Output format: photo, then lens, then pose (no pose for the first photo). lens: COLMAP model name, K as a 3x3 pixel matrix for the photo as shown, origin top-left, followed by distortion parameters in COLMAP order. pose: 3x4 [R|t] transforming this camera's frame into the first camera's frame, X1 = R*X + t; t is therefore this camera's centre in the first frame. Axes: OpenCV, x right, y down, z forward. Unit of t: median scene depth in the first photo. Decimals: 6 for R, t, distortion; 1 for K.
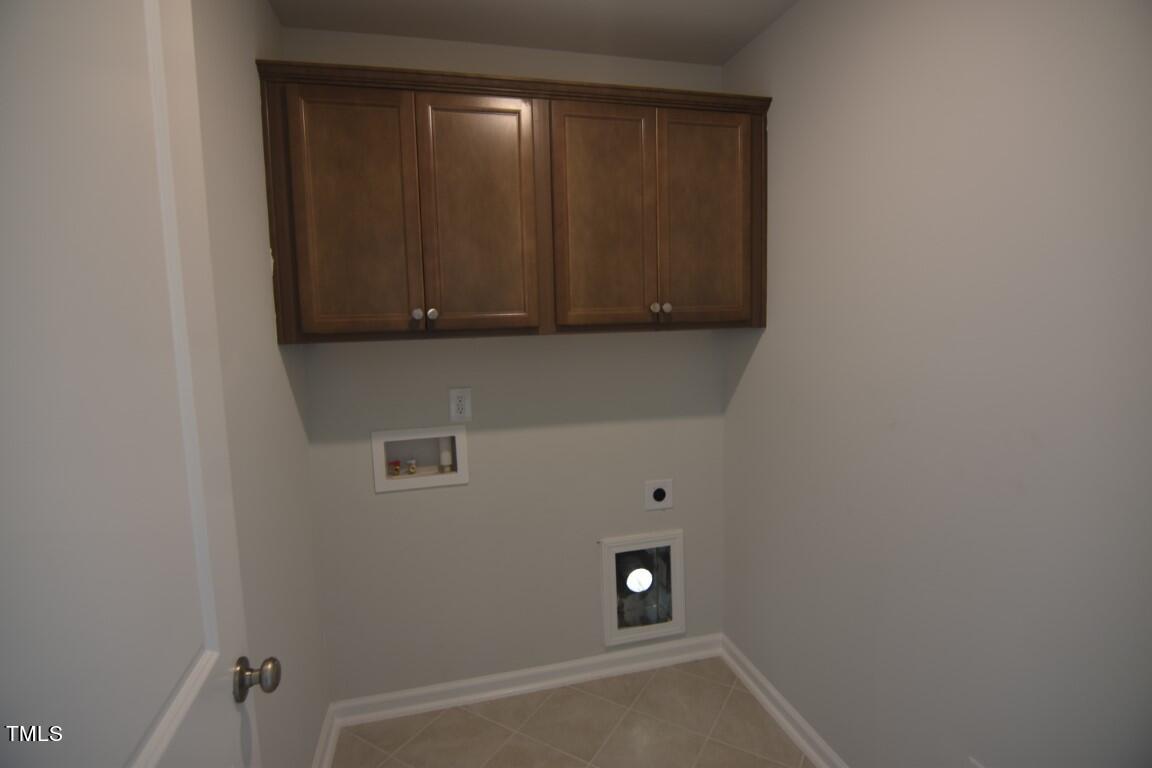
lens RADIAL K [[561.3, 0, 577.0], [0, 561.3, 380.0], [0, 0, 1]] dist [0.002935, -0.021651]
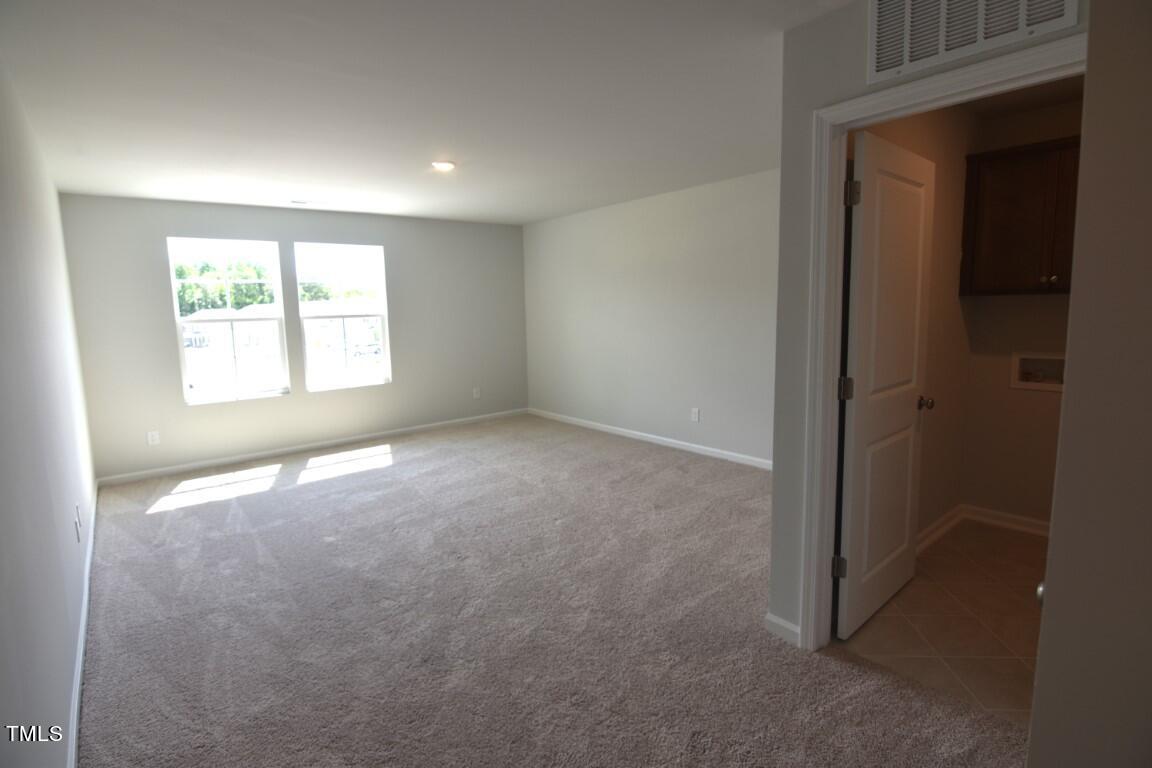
lens RADIAL K [[561.3, 0, 577.0], [0, 561.3, 380.0], [0, 0, 1]] dist [0.002935, -0.021651]
pose [[0.432228, 0.136381, -0.891392, 0.664813], [-0.068117, 0.990611, 0.118532, 0.084601], [0.899188, 0.009486, 0.437460, -1.041100]]
